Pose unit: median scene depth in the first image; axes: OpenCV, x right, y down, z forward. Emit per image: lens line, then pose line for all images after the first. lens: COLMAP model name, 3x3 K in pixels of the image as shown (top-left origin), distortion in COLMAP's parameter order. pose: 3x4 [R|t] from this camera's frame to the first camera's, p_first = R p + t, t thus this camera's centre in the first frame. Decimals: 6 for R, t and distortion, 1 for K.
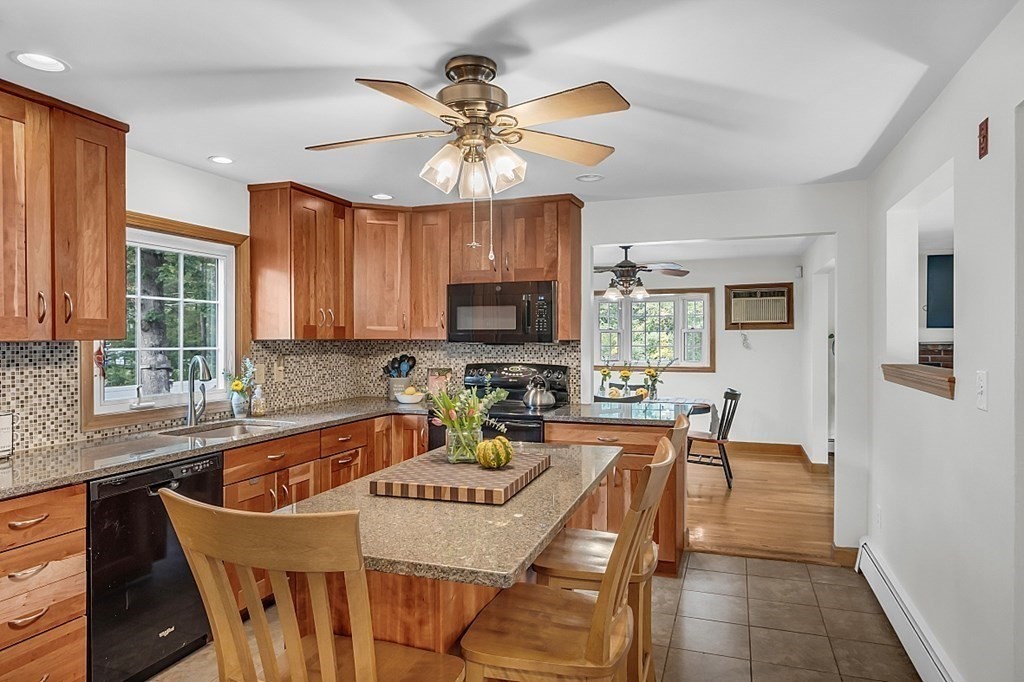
lens RADIAL K [[591.1, 0, 512.0], [0, 591.1, 341.0], [0, 0, 1]] dist [-0.000005, -0.000154]
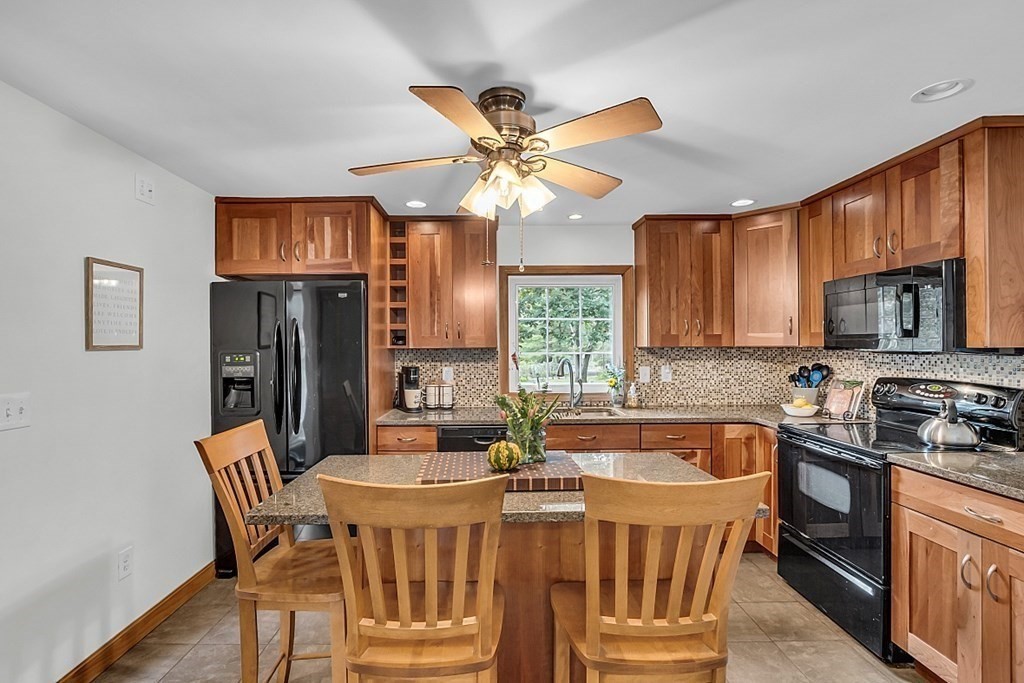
lens RADIAL K [[479.3, 0, 512.0], [0, 479.3, 341.5], [0, 0, 1]] dist [-0.018300, 0.000165]
pose [[0.379998, -0.008765, -0.924946, 0.357953], [0.000064, 0.999955, -0.009450, -0.003578], [0.924987, 0.003531, 0.379982, 0.325701]]
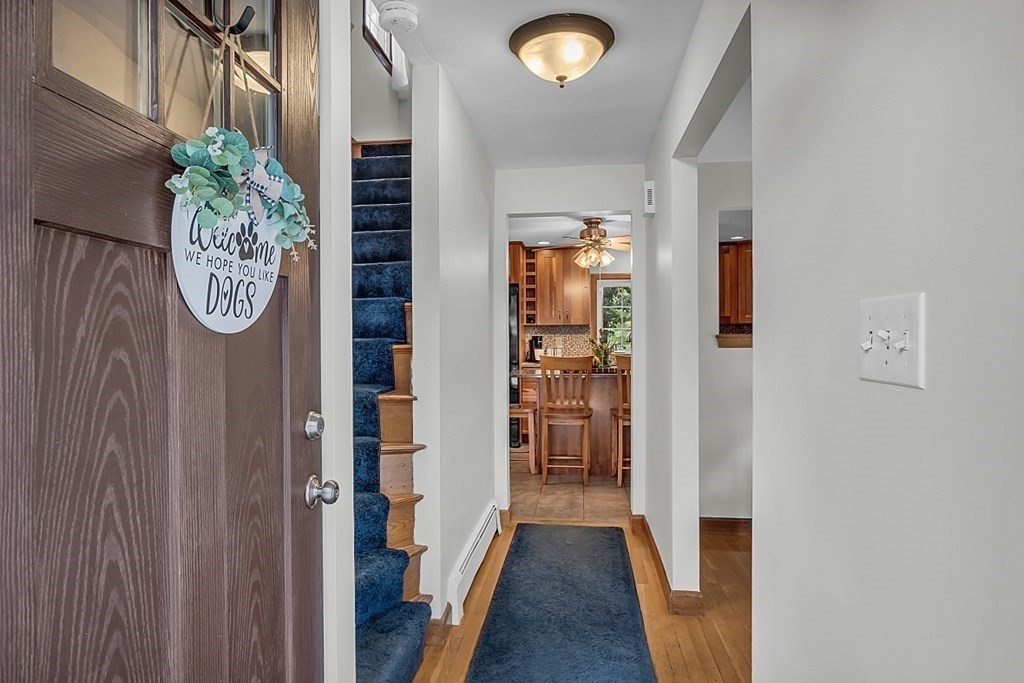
lens RADIAL K [[591.1, 0, 512.0], [0, 591.1, 341.5], [0, 0, 1]] dist [-0.000005, -0.000154]
pose [[0.229363, 0.005527, -0.973325, 1.206082], [-0.002481, 0.999984, 0.005093, 0.040644], [0.973338, 0.001247, 0.229373, 0.001775]]
